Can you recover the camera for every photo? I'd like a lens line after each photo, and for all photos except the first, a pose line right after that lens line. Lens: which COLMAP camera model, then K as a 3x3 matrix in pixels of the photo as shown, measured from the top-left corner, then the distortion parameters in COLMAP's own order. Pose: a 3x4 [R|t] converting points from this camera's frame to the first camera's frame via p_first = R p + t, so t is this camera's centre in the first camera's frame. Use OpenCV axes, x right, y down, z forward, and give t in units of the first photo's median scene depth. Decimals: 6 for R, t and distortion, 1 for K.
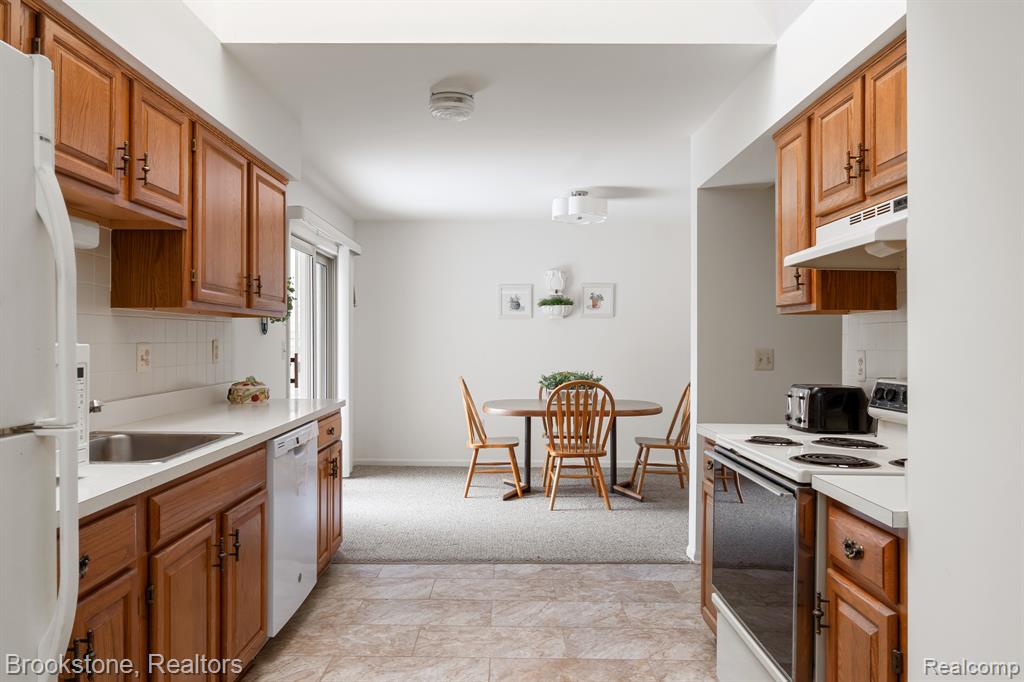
lens RADIAL K [[658.2, 0, 512.0], [0, 658.2, 341.0], [0, 0, 1]] dist [-0.001421, -0.000209]
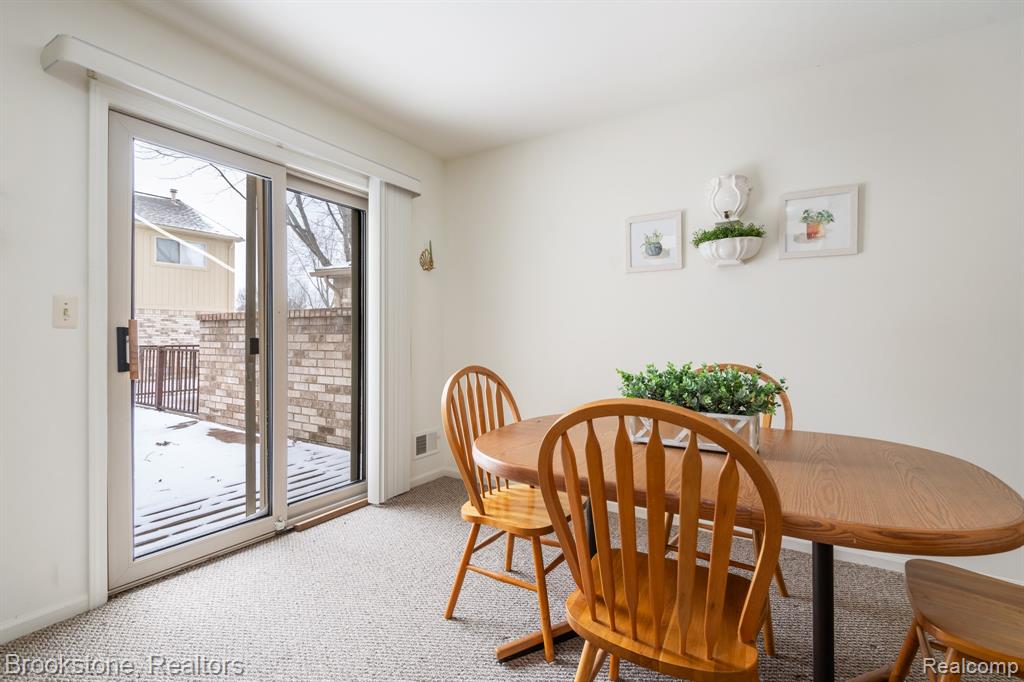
lens RADIAL K [[472.0, 0, 508.7], [0, 472.0, 336.9], [0, 0, 1]] dist [-0.002726, 0.000019]
pose [[0.850399, -0.001776, -0.526135, 0.118481], [0.006013, 0.999962, 0.006344, 0.021836], [0.526104, -0.008558, 0.850377, 0.570653]]
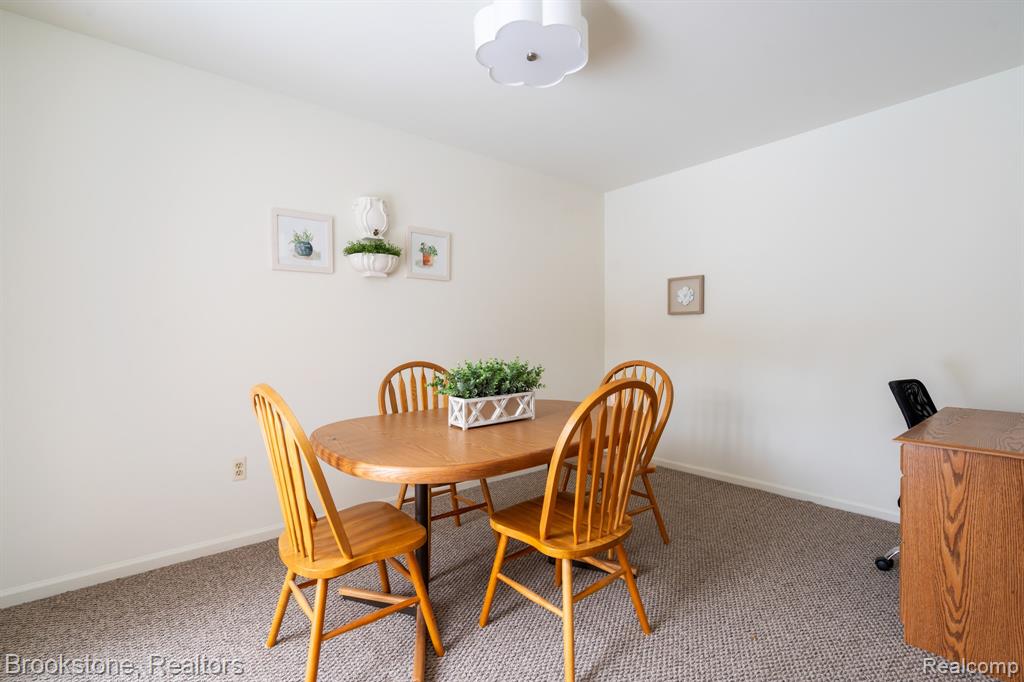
lens RADIAL K [[480.1, 0, 512.0], [0, 480.1, 341.0], [0, 0, 1]] dist [-0.002273, -0.000126]
pose [[0.781269, -0.012439, 0.624070, -0.116201], [-0.000553, 0.999787, 0.020620, 0.017896], [-0.624194, -0.016455, 0.781096, 0.559590]]
